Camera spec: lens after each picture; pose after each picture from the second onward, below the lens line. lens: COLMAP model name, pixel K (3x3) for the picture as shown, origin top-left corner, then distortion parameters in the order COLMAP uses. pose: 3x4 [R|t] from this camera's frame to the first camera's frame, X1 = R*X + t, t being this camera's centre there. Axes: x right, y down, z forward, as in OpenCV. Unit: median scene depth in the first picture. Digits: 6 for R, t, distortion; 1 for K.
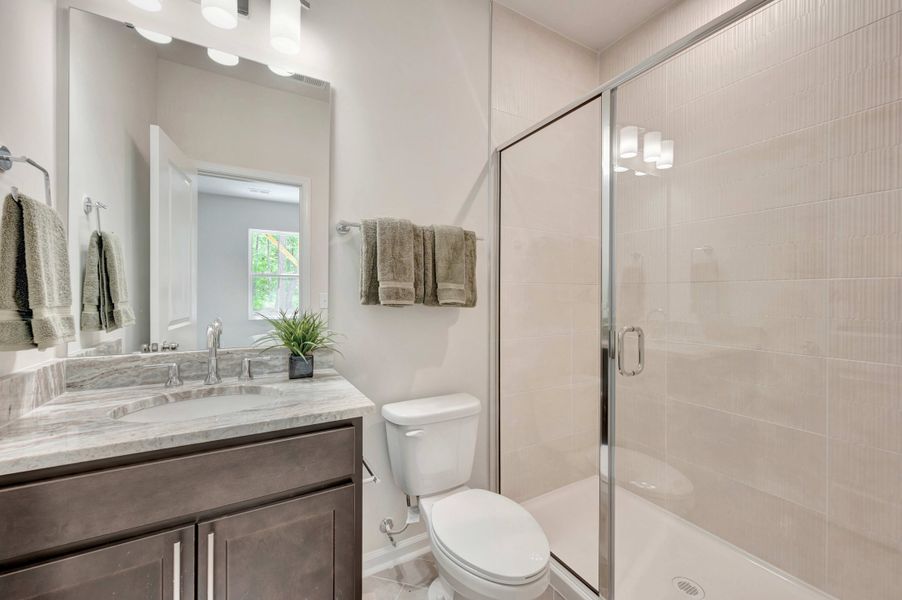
lens RADIAL K [[363.8, 0, 448.2], [0, 363.8, 300.0], [0, 0, 1]] dist [-0.000772, 0.001069]
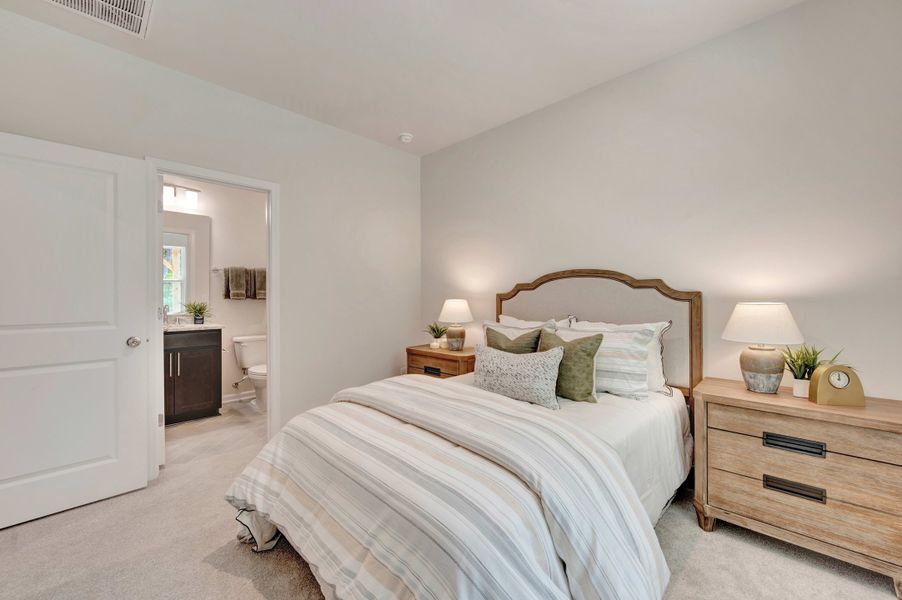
lens RADIAL K [[363.8, 0, 452.0], [0, 363.8, 297.0], [0, 0, 1]] dist [-0.000772, 0.001069]
pose [[0.966601, -0.013508, 0.255929, 0.702537], [0.015526, 0.999862, -0.005867, 0.039418], [-0.255814, 0.009645, 0.966678, -2.016354]]
